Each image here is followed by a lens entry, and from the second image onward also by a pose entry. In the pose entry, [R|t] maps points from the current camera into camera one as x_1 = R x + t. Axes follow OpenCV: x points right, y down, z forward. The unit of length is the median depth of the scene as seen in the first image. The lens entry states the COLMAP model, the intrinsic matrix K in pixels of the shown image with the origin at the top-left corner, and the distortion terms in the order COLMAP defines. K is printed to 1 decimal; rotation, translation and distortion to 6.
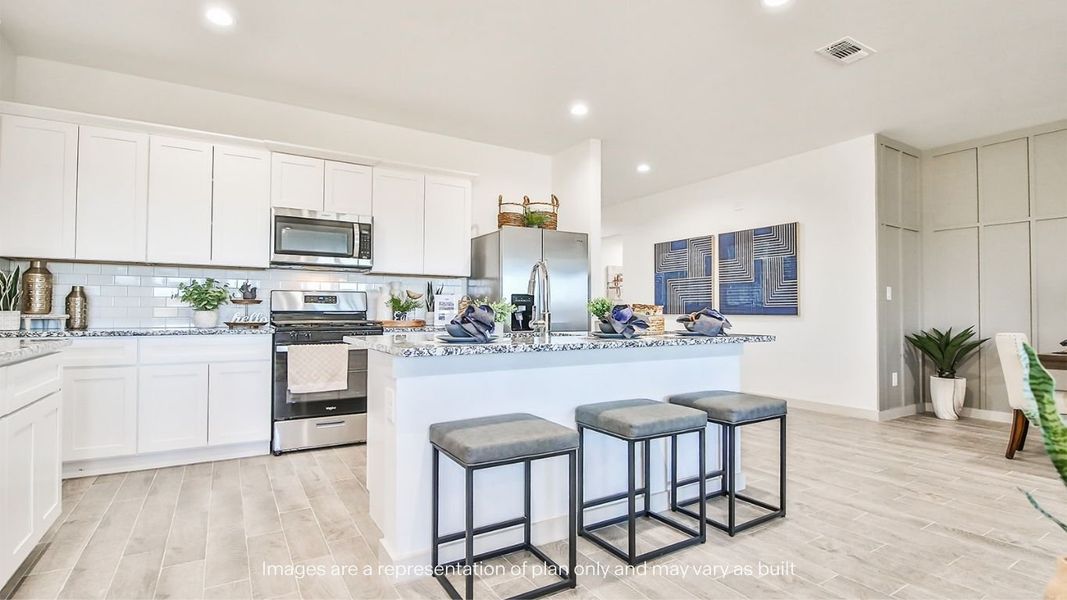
lens RADIAL K [[506.2, 0, 526.5], [0, 506.2, 306.1], [0, 0, 1]] dist [-0.008659, -0.004811]
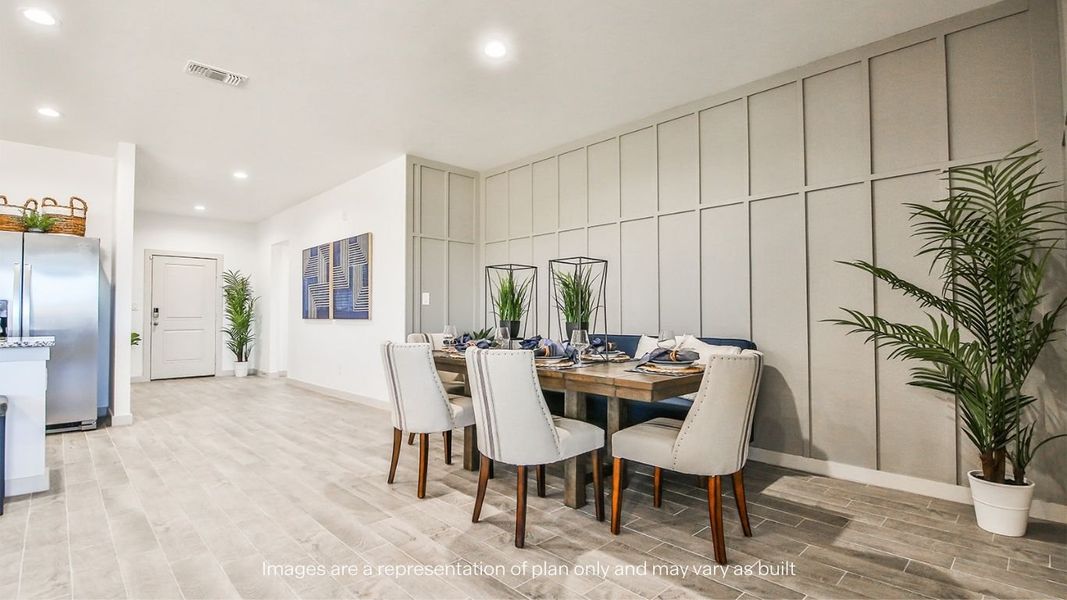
lens RADIAL K [[506.2, 0, 537.1], [0, 506.2, 300.7], [0, 0, 1]] dist [-0.008659, -0.004811]
pose [[0.975269, -0.000220, 0.221023, 0.907379], [0.004797, 0.999785, -0.020173, 0.002585], [-0.220971, 0.020734, 0.975060, -0.167468]]
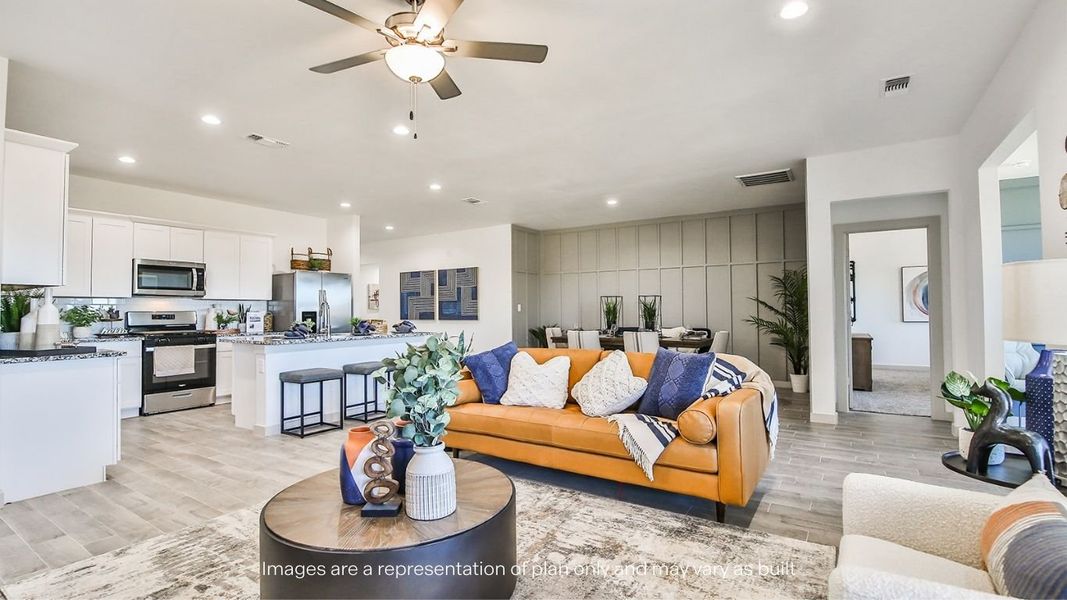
lens RADIAL K [[506.2, 0, 534.3], [0, 506.2, 294.4], [0, 0, 1]] dist [-0.008659, -0.004811]
pose [[0.897200, 0.002869, 0.441614, -0.087500], [0.007540, 0.999734, -0.021813, -0.043572], [-0.441559, 0.022900, 0.896940, -0.924844]]
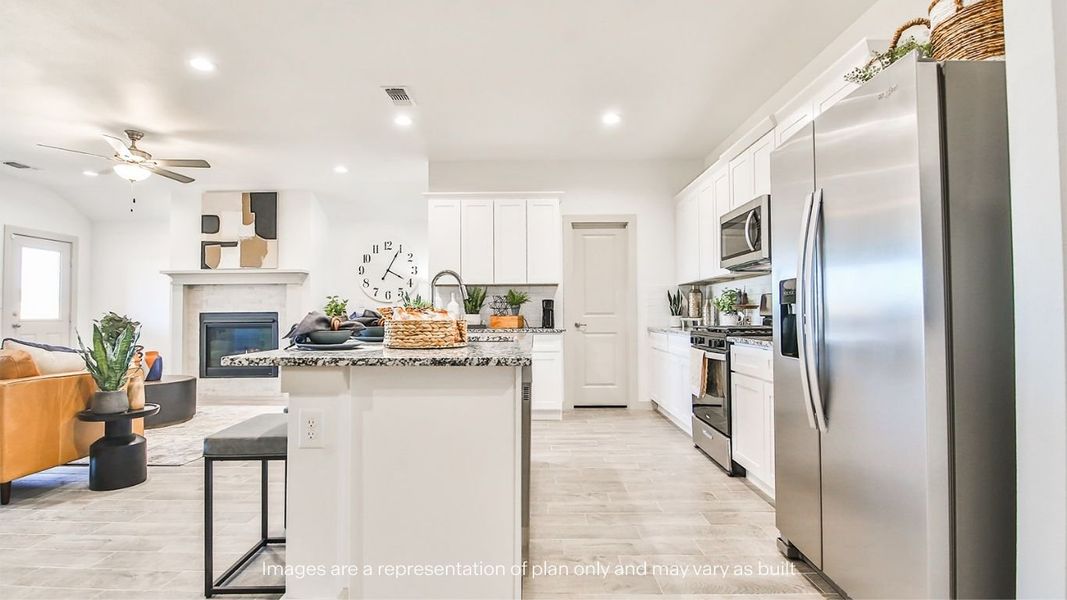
lens RADIAL K [[506.2, 0, 531.2], [0, 506.2, 299.5], [0, 0, 1]] dist [-0.008659, -0.004811]
pose [[-0.516162, -0.029629, -0.855979, 0.595918], [0.006674, 0.999232, -0.038612, 0.013696], [0.856465, -0.025643, -0.515568, 1.179253]]
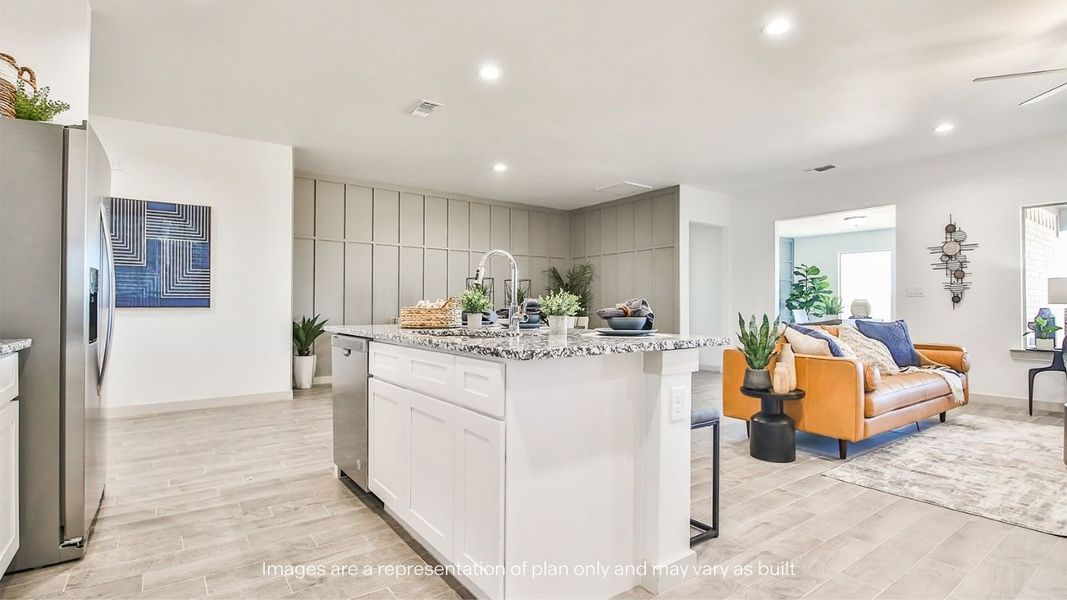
lens RADIAL K [[506.2, 0, 539.2], [0, 506.2, 301.2], [0, 0, 1]] dist [-0.008659, -0.004811]
pose [[-0.101758, 0.001378, 0.994808, -0.619676], [-0.013429, 0.999906, -0.002758, 0.001448], [-0.994719, -0.013640, -0.101730, 0.696771]]
